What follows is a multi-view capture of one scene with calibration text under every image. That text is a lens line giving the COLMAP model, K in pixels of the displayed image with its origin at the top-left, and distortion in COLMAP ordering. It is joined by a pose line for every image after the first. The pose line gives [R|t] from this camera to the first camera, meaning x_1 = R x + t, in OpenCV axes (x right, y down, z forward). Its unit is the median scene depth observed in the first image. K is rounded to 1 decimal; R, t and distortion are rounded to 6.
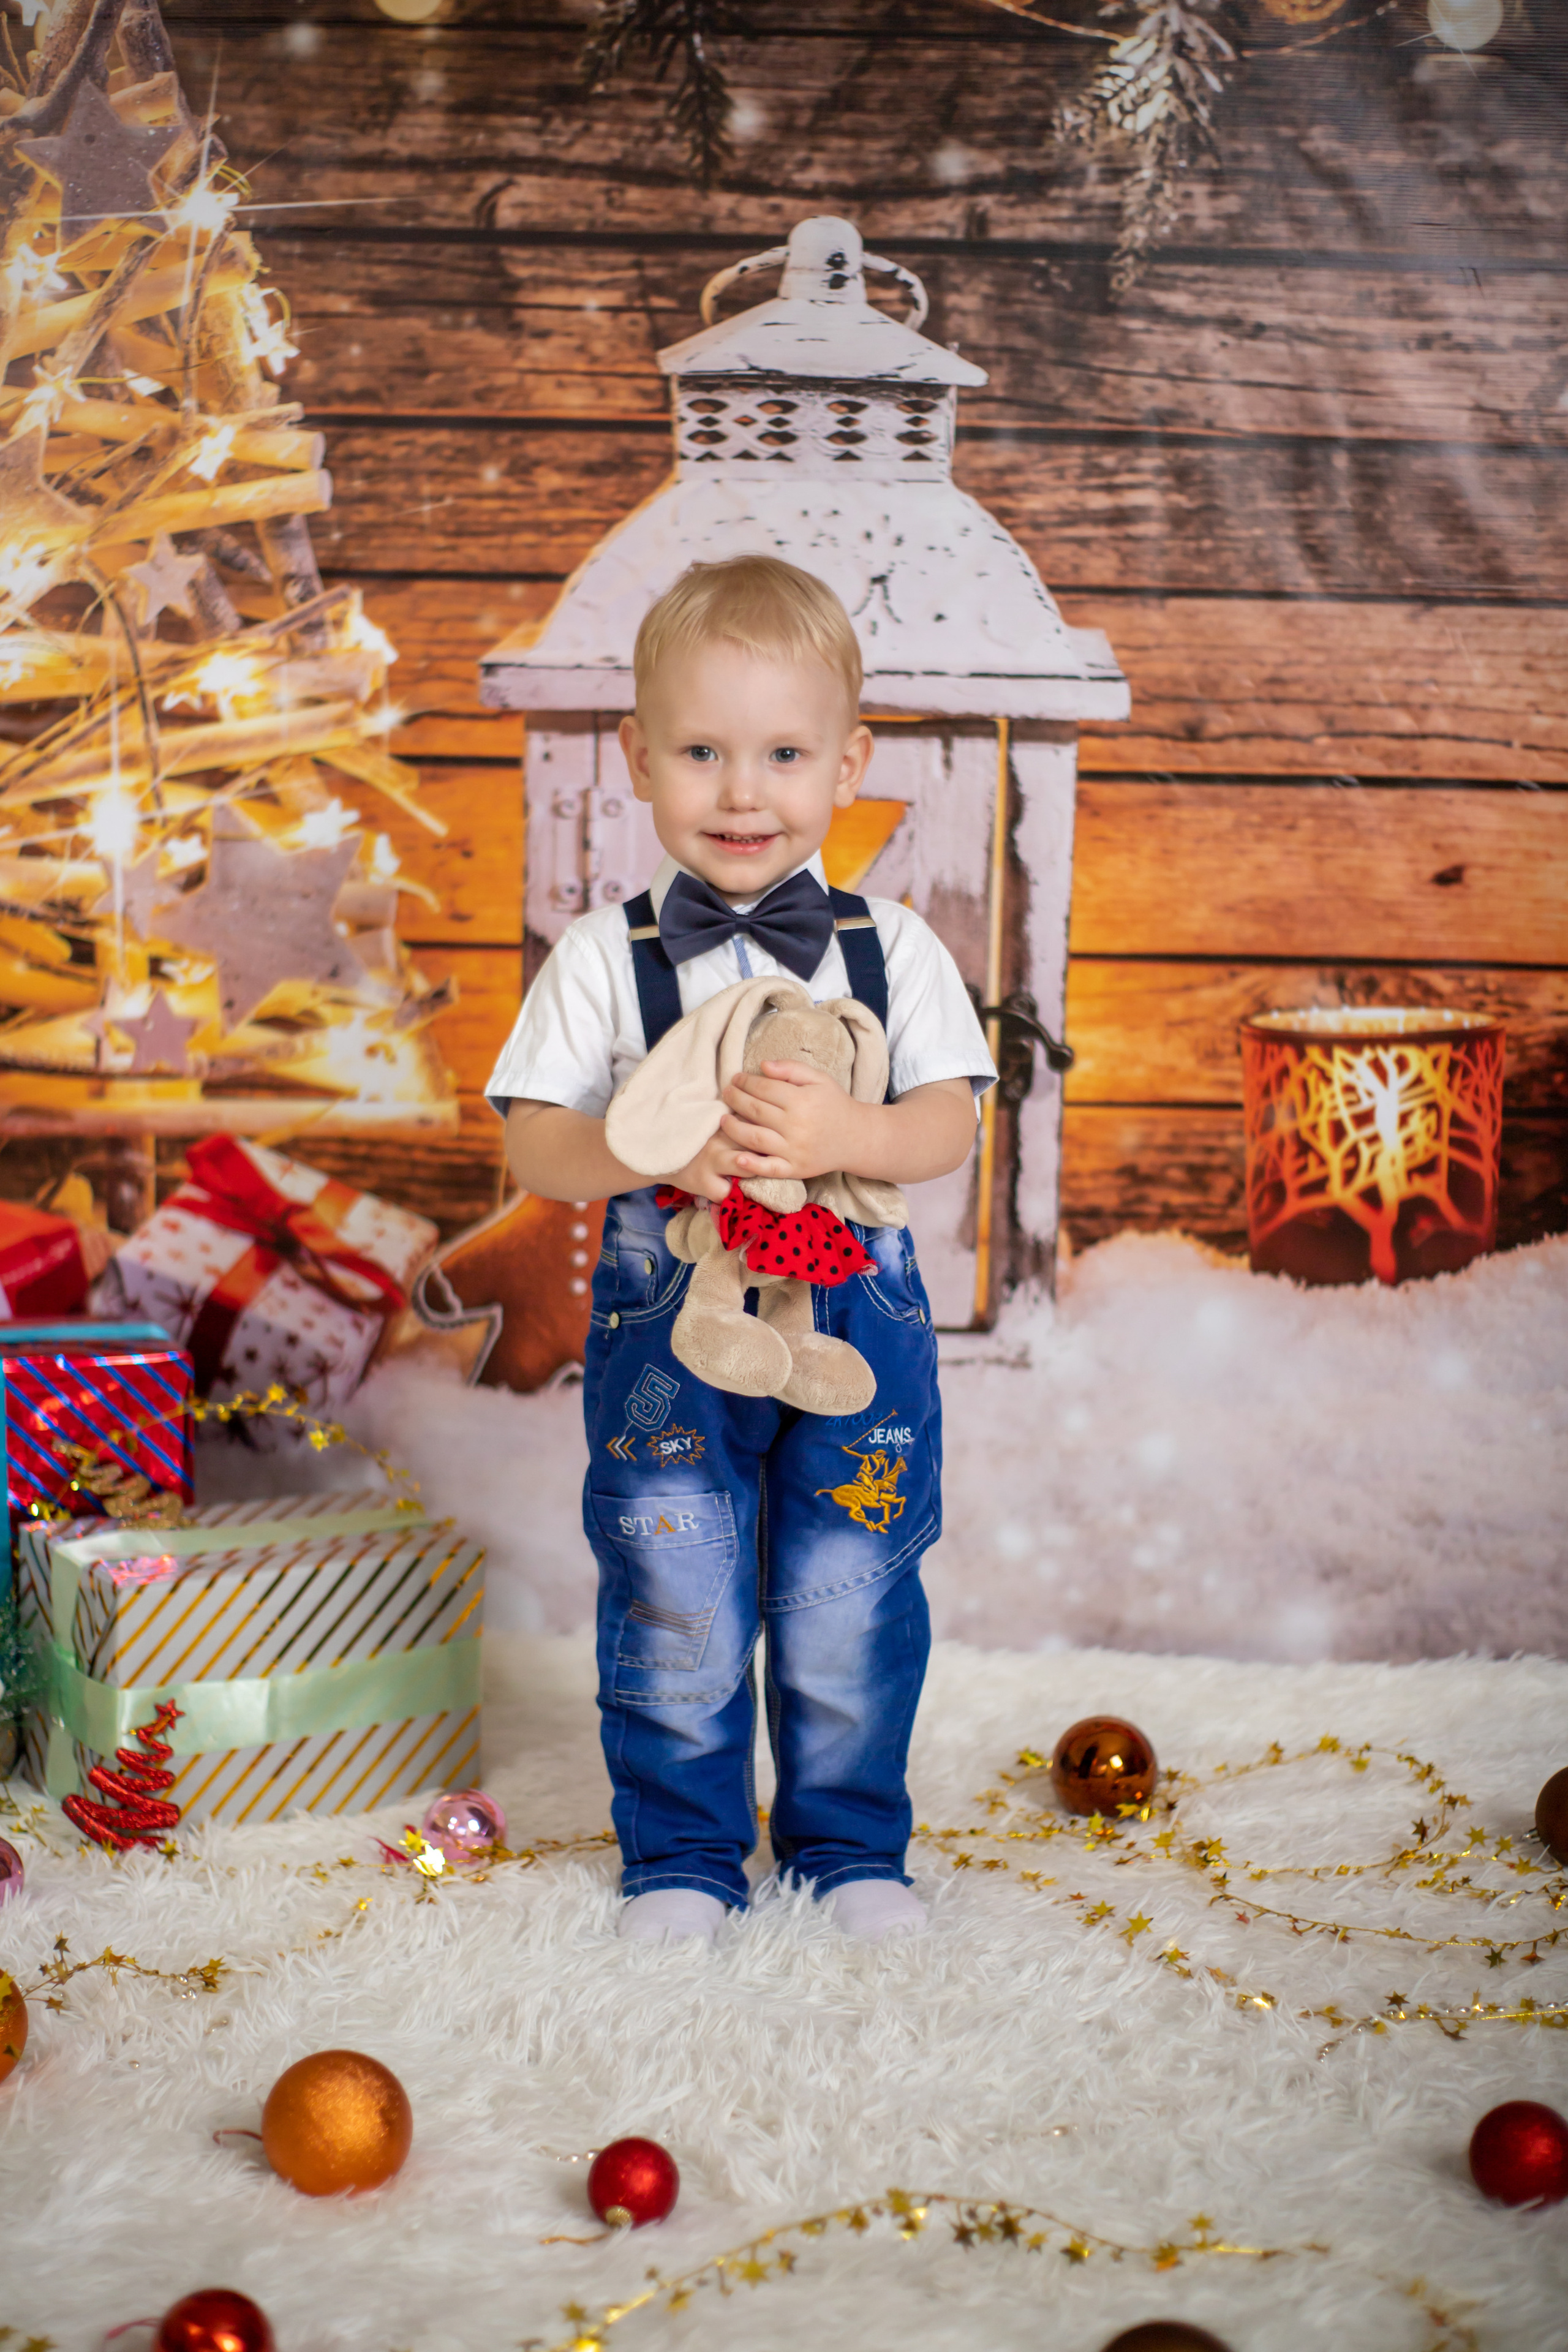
lens RADIAL K [[3485.8, 0, 784.6], [0, 3485.8, 1177.5], [0, 0, 1]] dist [-0.107398, 0.000000]
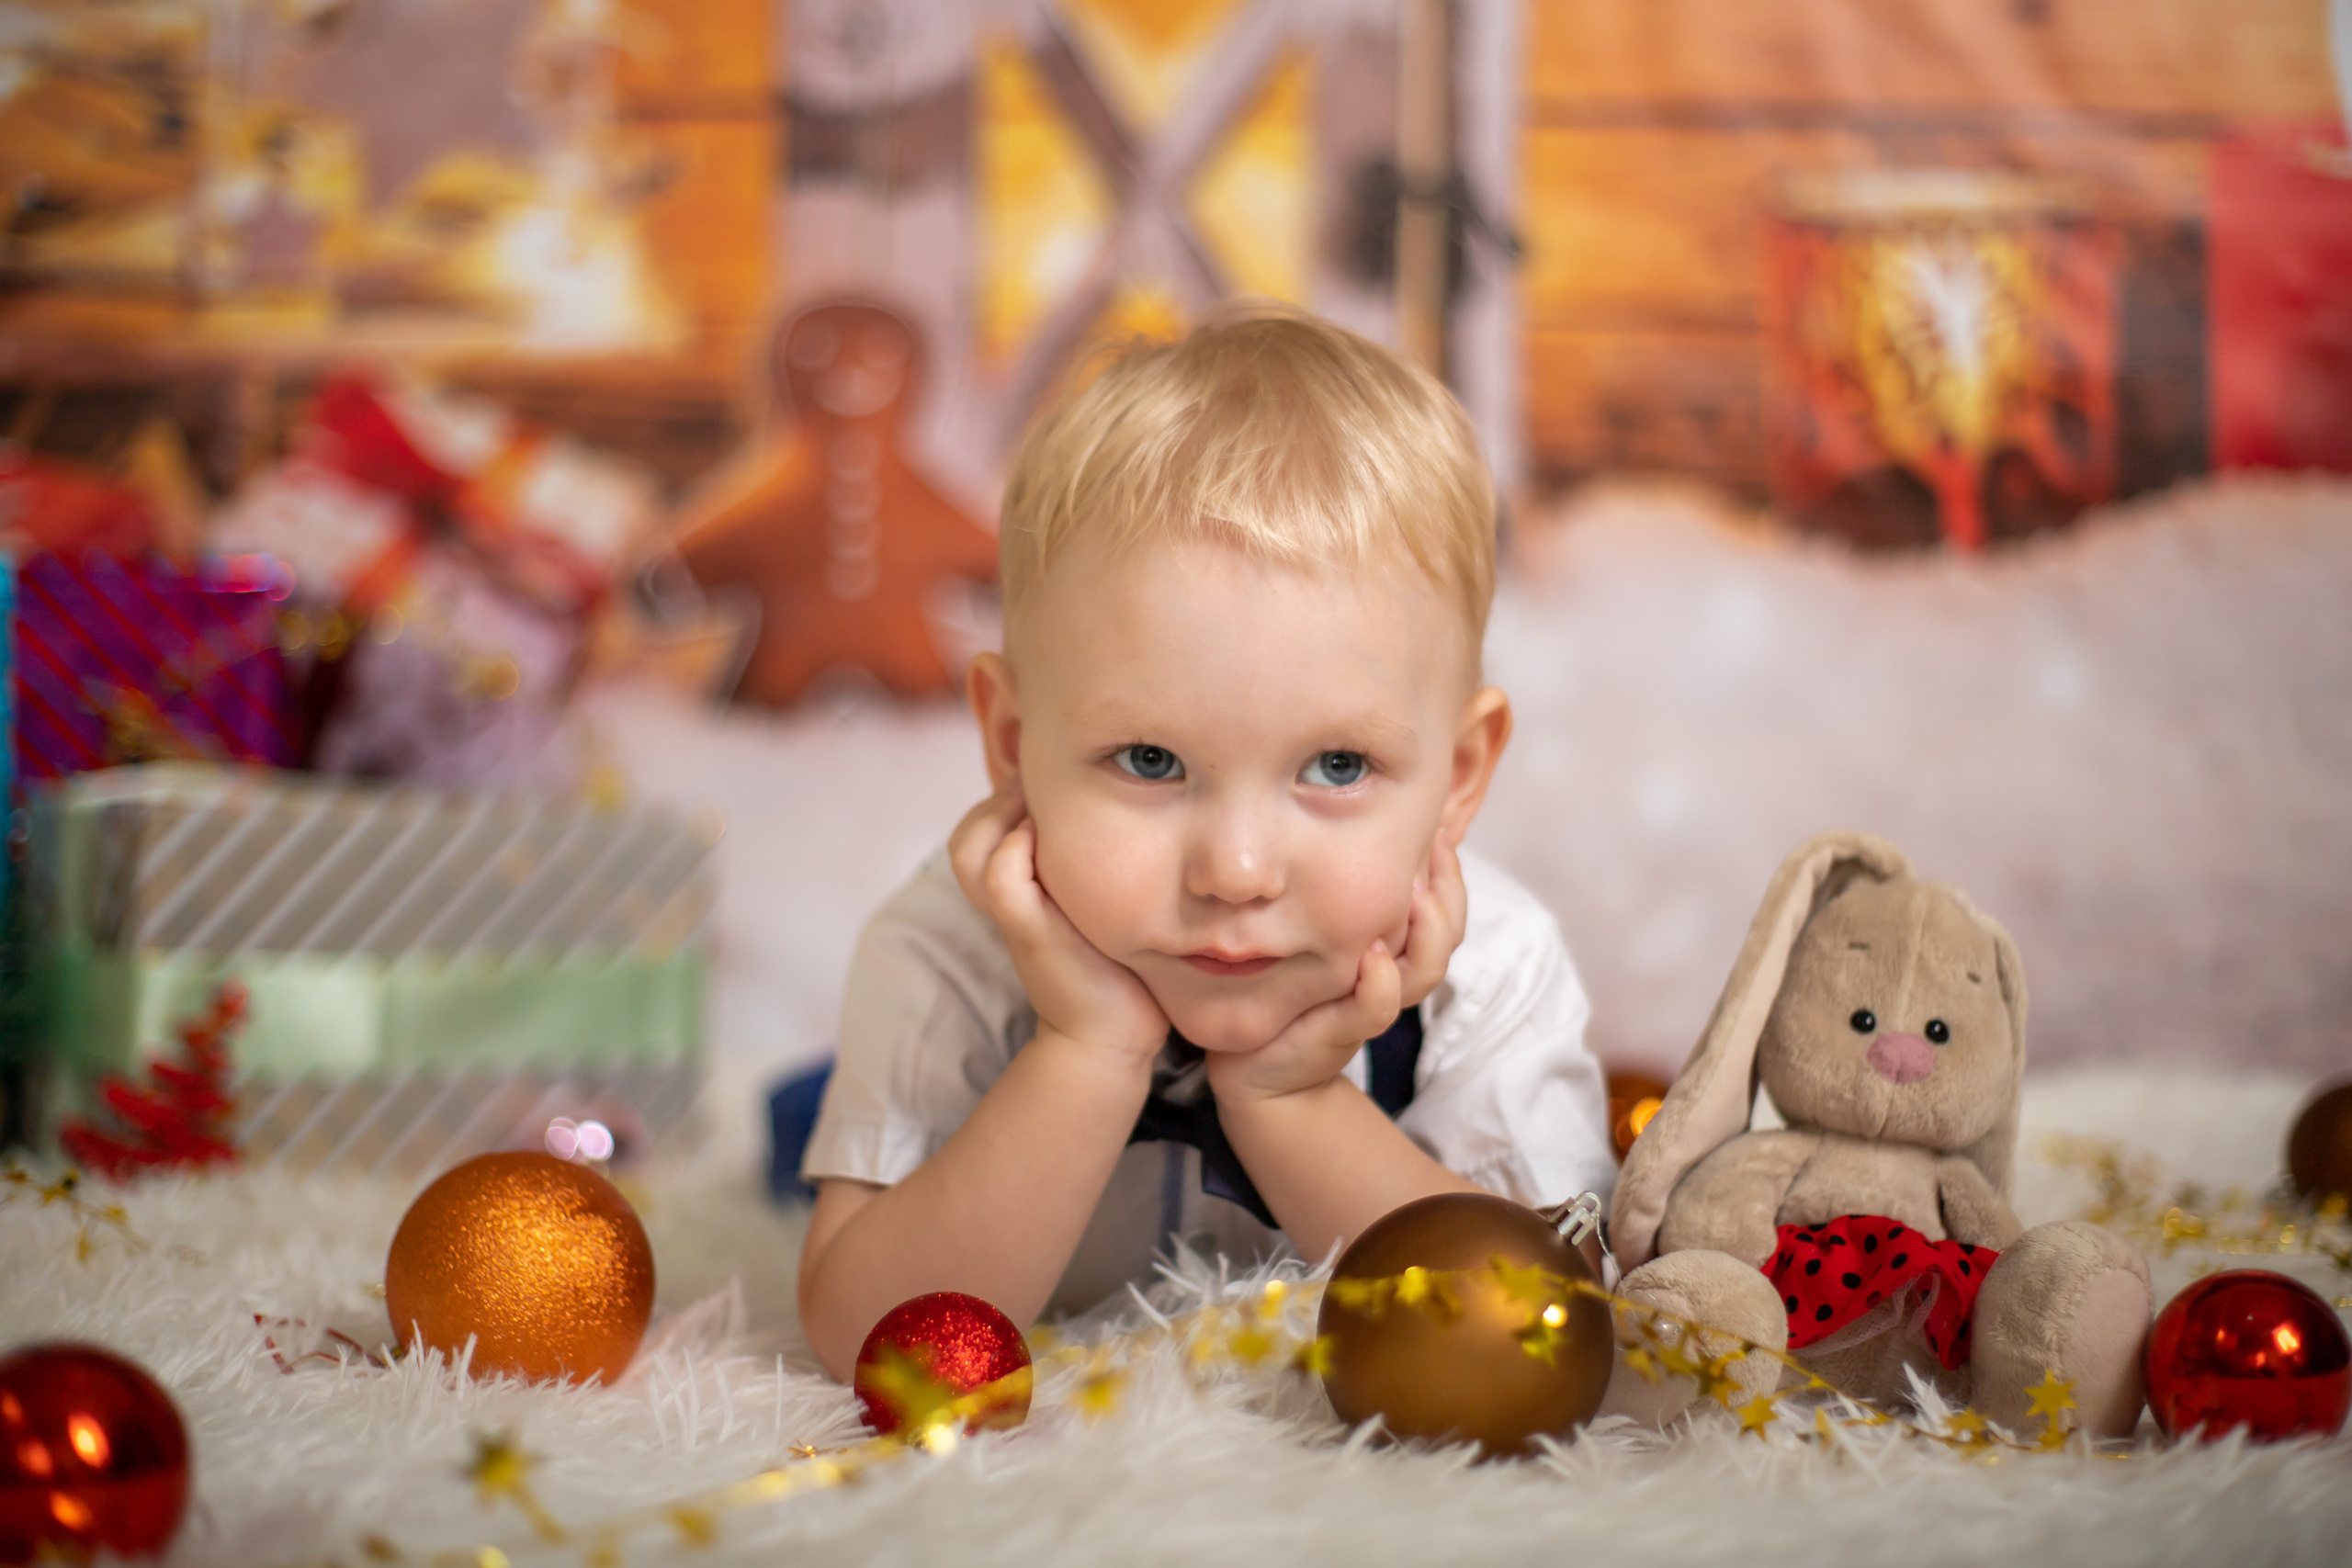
lens RADIAL K [[3485.5, 0, 1155.4], [0, 3485.5, 789.8], [0, 0, 1]] dist [-0.107398, 0.000000]
pose [[0.999345, -0.010929, 0.034498, -0.022731], [0.016430, 0.986413, -0.163460, 0.196830], [-0.032243, 0.163919, 0.985947, 0.305270]]
